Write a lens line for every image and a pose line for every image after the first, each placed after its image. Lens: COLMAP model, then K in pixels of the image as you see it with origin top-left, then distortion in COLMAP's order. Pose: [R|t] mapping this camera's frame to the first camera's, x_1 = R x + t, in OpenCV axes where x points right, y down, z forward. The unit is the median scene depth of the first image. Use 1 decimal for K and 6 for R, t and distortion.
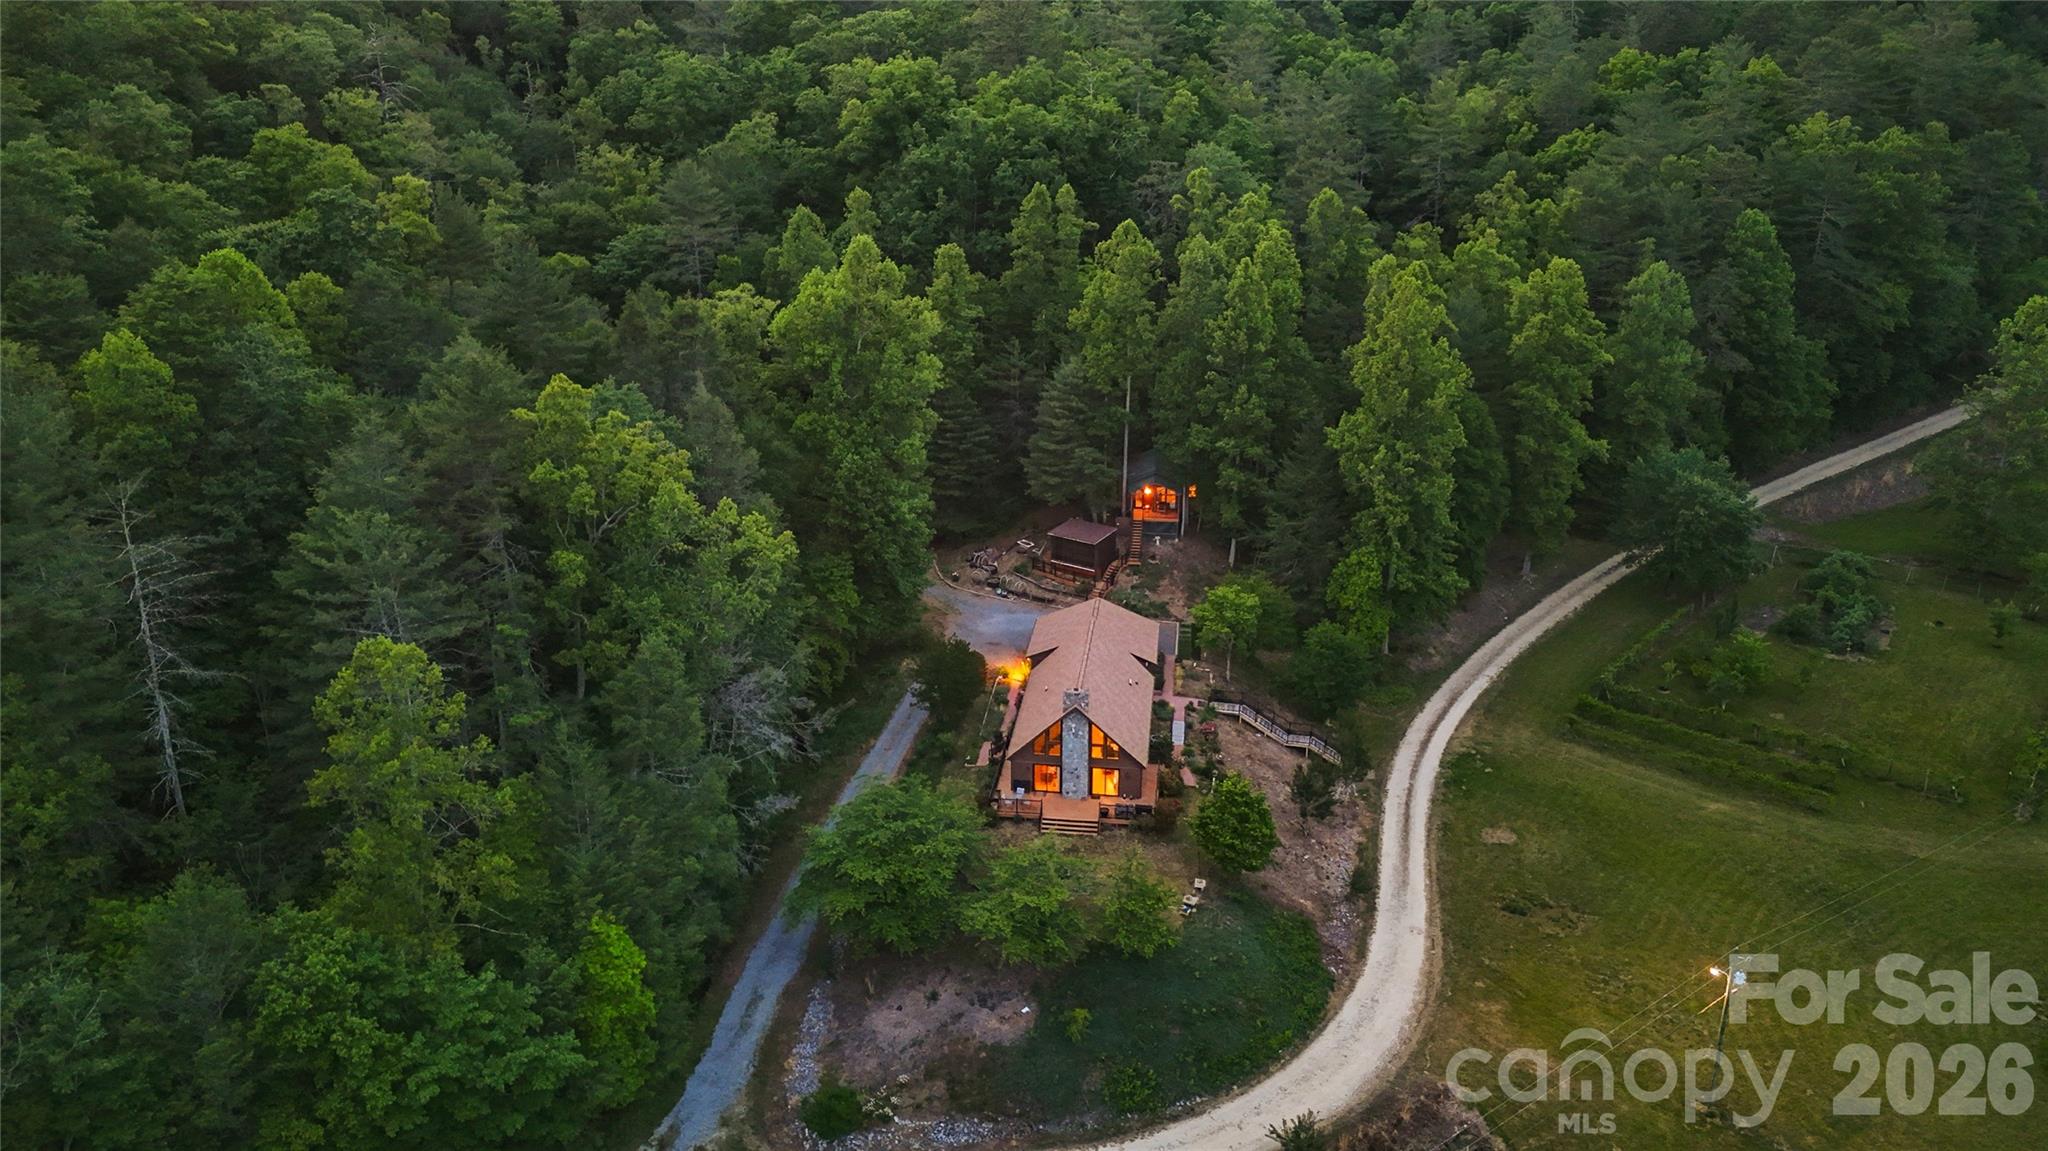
lens RADIAL K [[1492.9, 0, 1024.0], [0, 1492.9, 575.5], [0, 0, 1]] dist [0.077728, -0.078662]
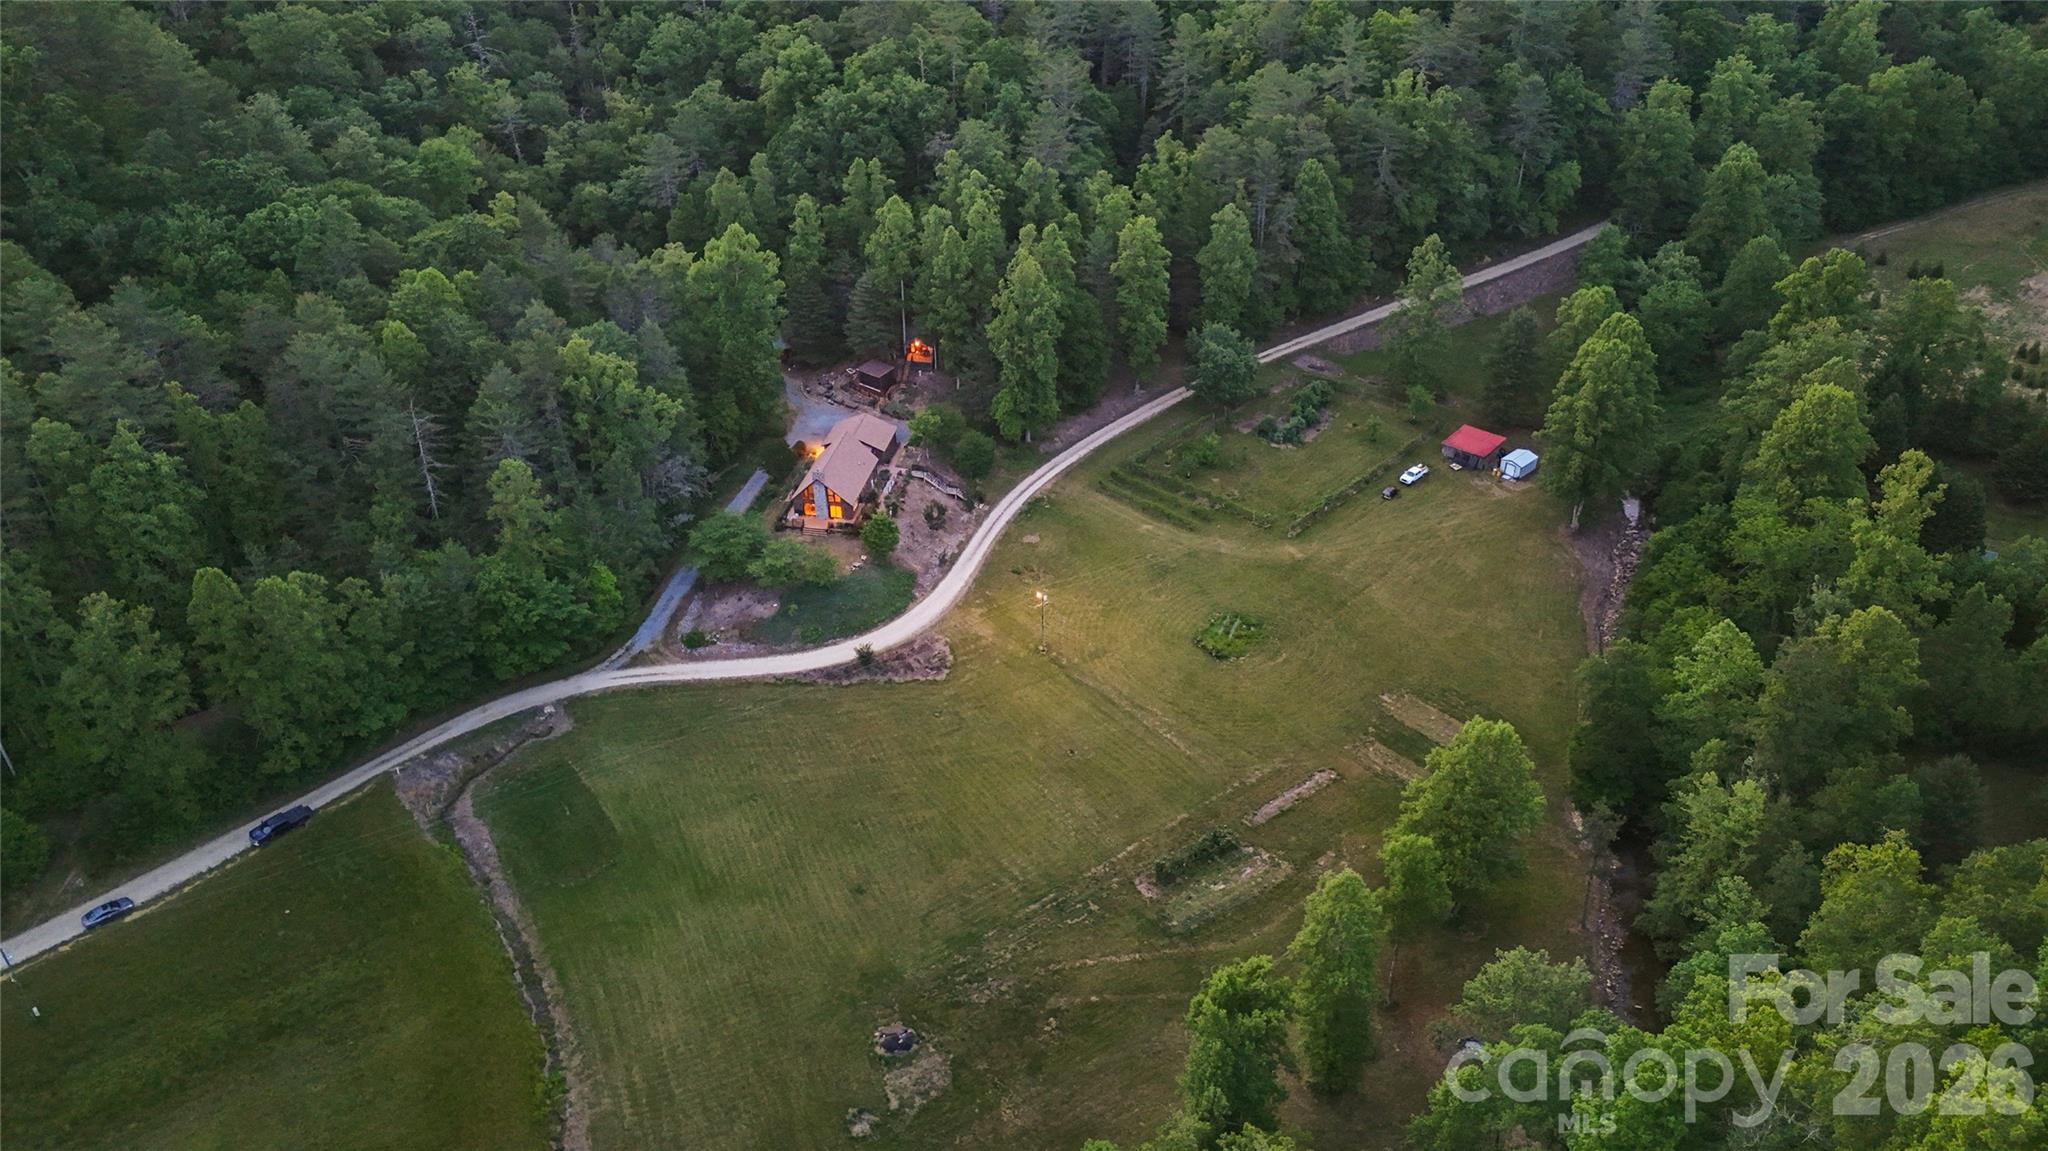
lens RADIAL K [[1501.2, 0, 1024.0], [0, 1501.2, 575.5], [0, 0, 1]] dist [0.142239, -0.243349]
pose [[0.997437, 0.028966, -0.065425, 0.445474], [-0.014227, 0.976422, 0.215402, -0.232742], [0.070122, -0.213919, 0.974331, -1.073361]]
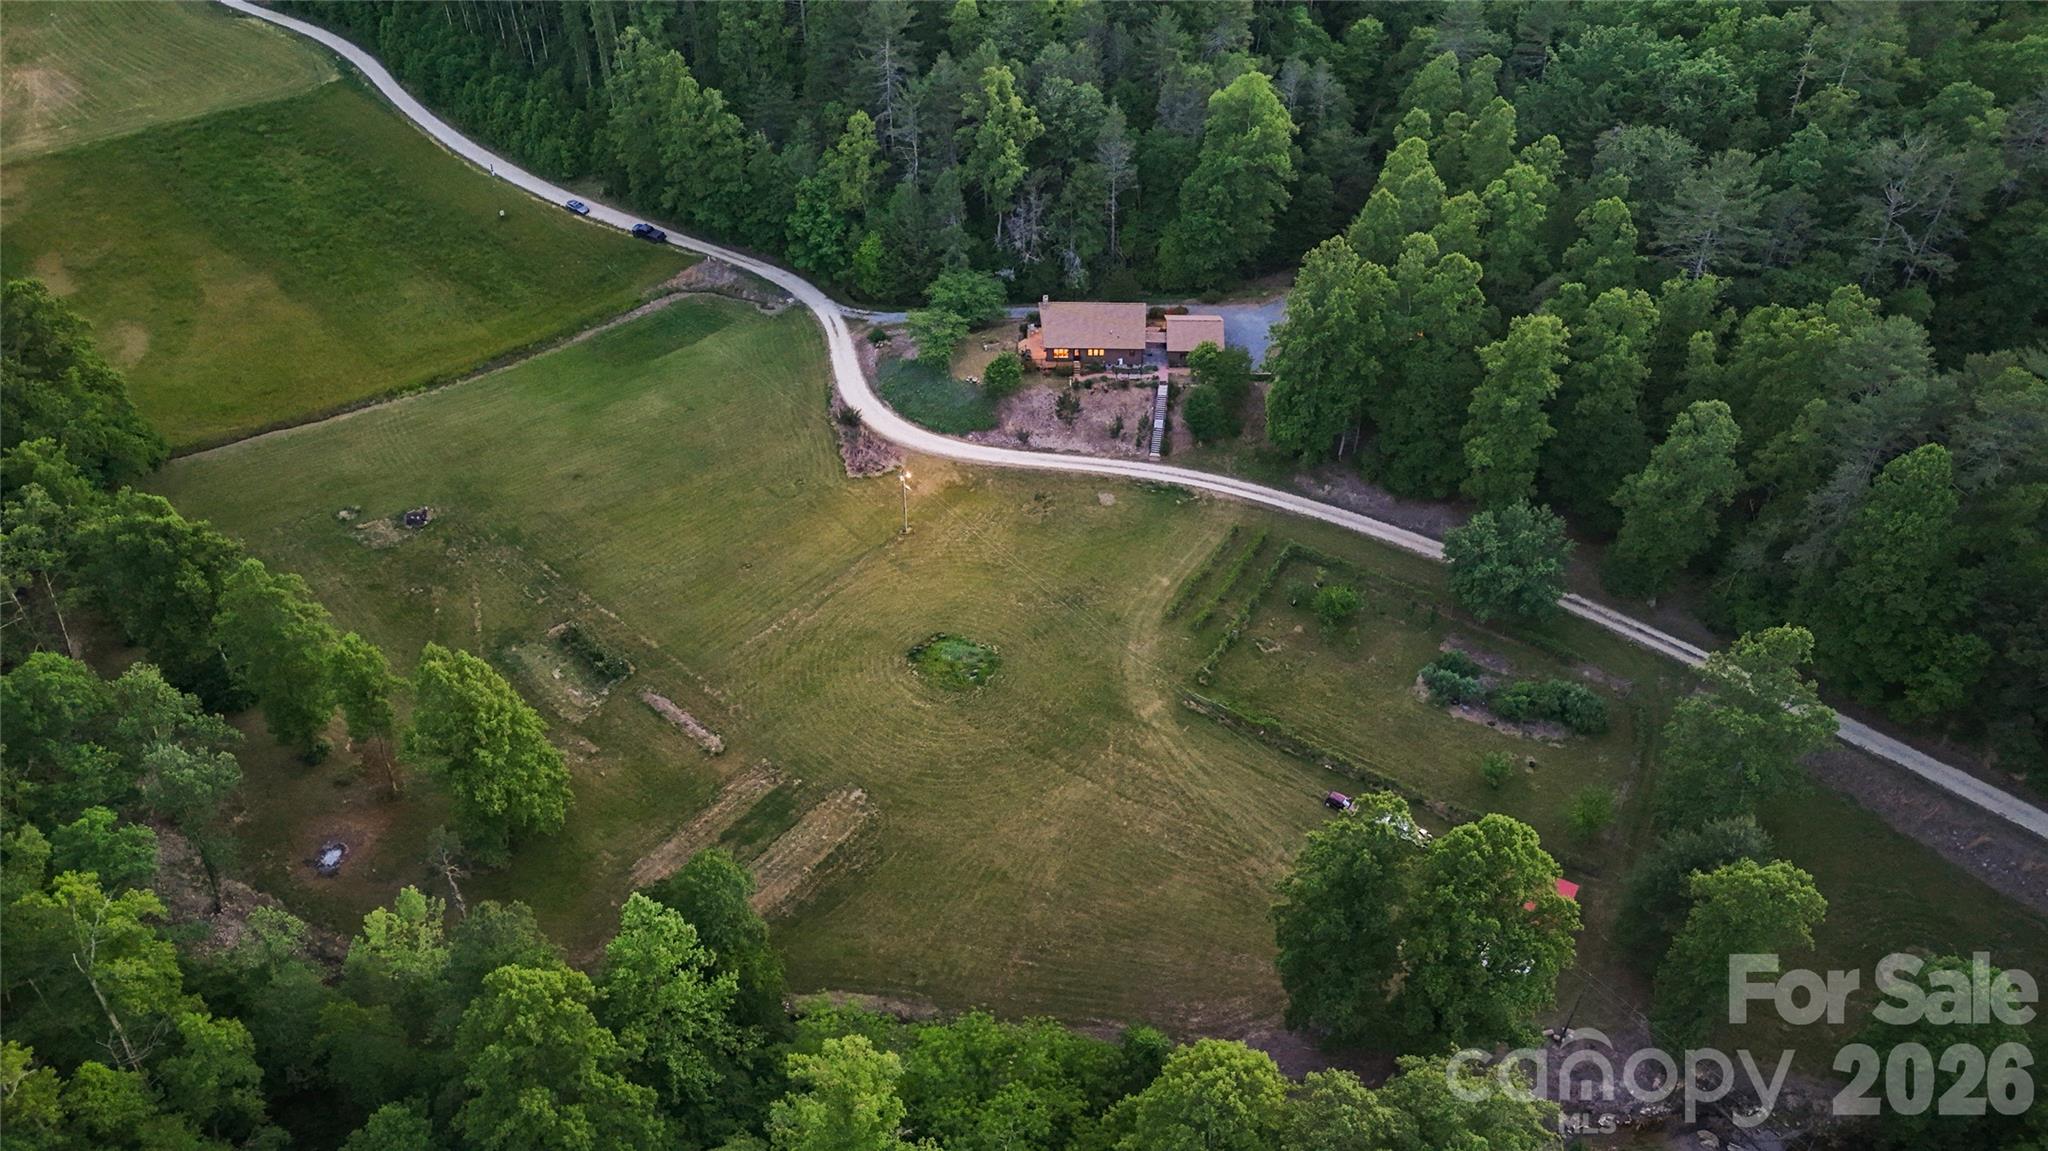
lens RADIAL K [[1492.9, 0, 1024.0], [0, 1492.9, 575.5], [0, 0, 1]] dist [0.077728, -0.078662]
pose [[0.084009, 0.636457, -0.766723, 1.810396], [-0.340608, 0.741438, 0.578148, -0.807279], [0.936445, 0.212582, 0.279070, 0.396896]]
